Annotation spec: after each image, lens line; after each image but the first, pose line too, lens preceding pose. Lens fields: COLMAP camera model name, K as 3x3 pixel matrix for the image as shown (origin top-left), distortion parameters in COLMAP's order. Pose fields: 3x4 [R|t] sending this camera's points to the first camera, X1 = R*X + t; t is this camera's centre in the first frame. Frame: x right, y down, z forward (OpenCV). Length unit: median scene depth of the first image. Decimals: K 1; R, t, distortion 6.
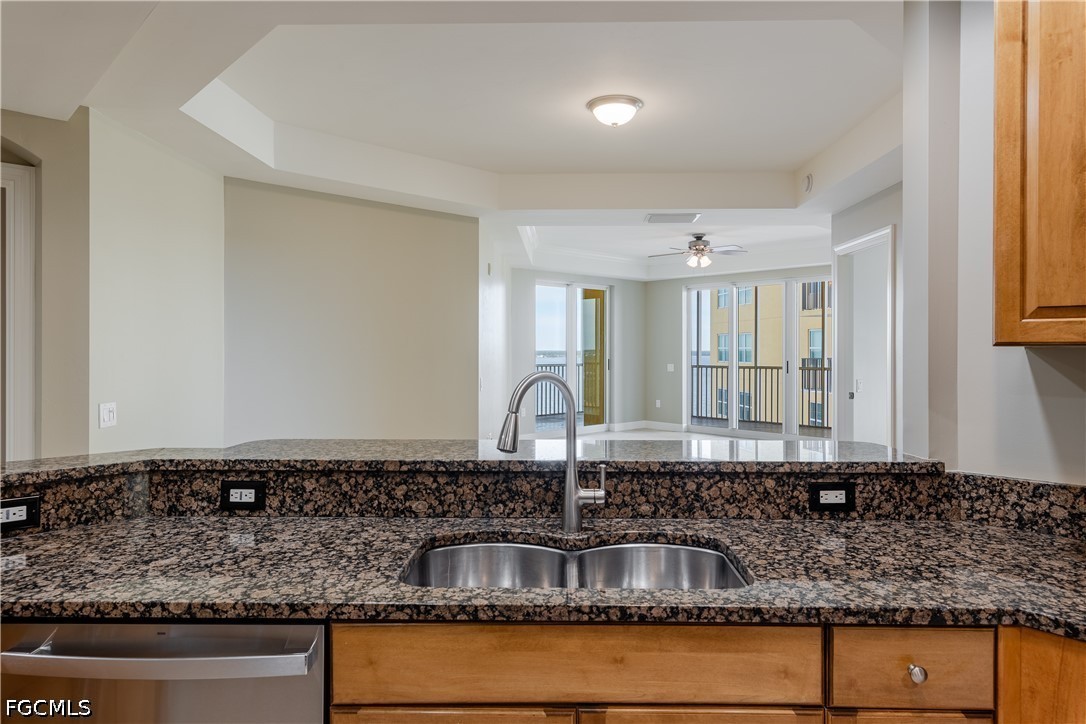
lens RADIAL K [[682.0, 0, 543.0], [0, 682.0, 358.0], [0, 0, 1]] dist [0.019069, -0.001688]
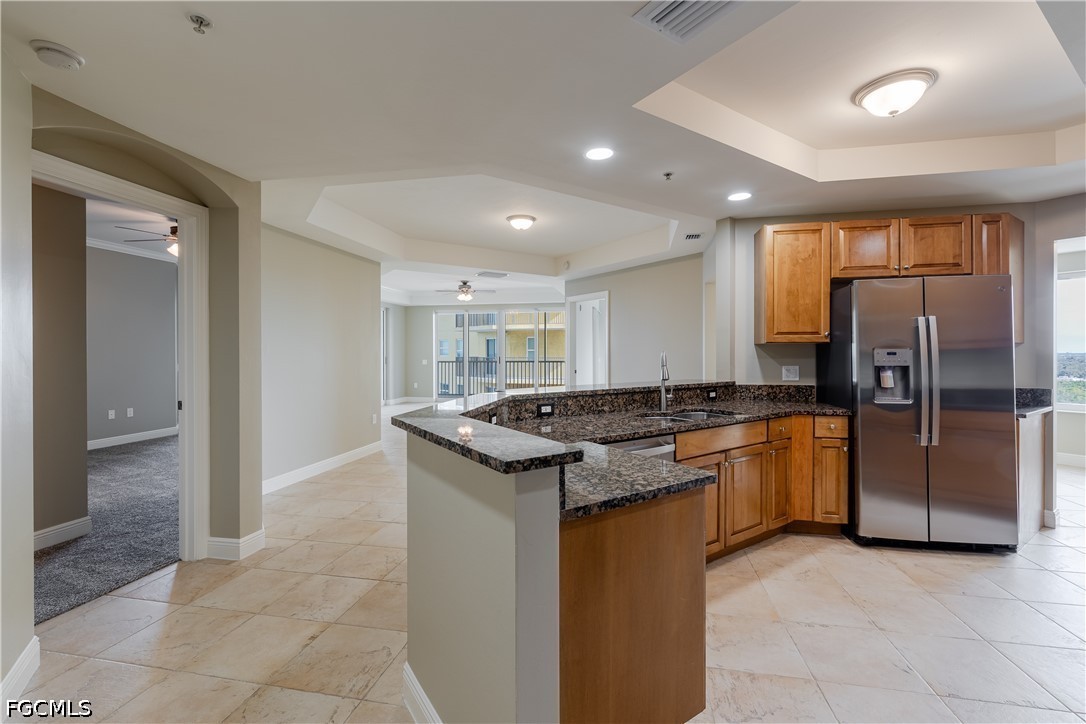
lens RADIAL K [[469.8, 0, 543.8], [0, 469.8, 355.2], [0, 0, 1]] dist [0.000483, 0.000014]
pose [[0.811415, -0.004934, 0.584450, -1.318806], [0.009431, 0.999945, -0.004651, 0.034788], [-0.584395, 0.009285, 0.811416, -0.213395]]
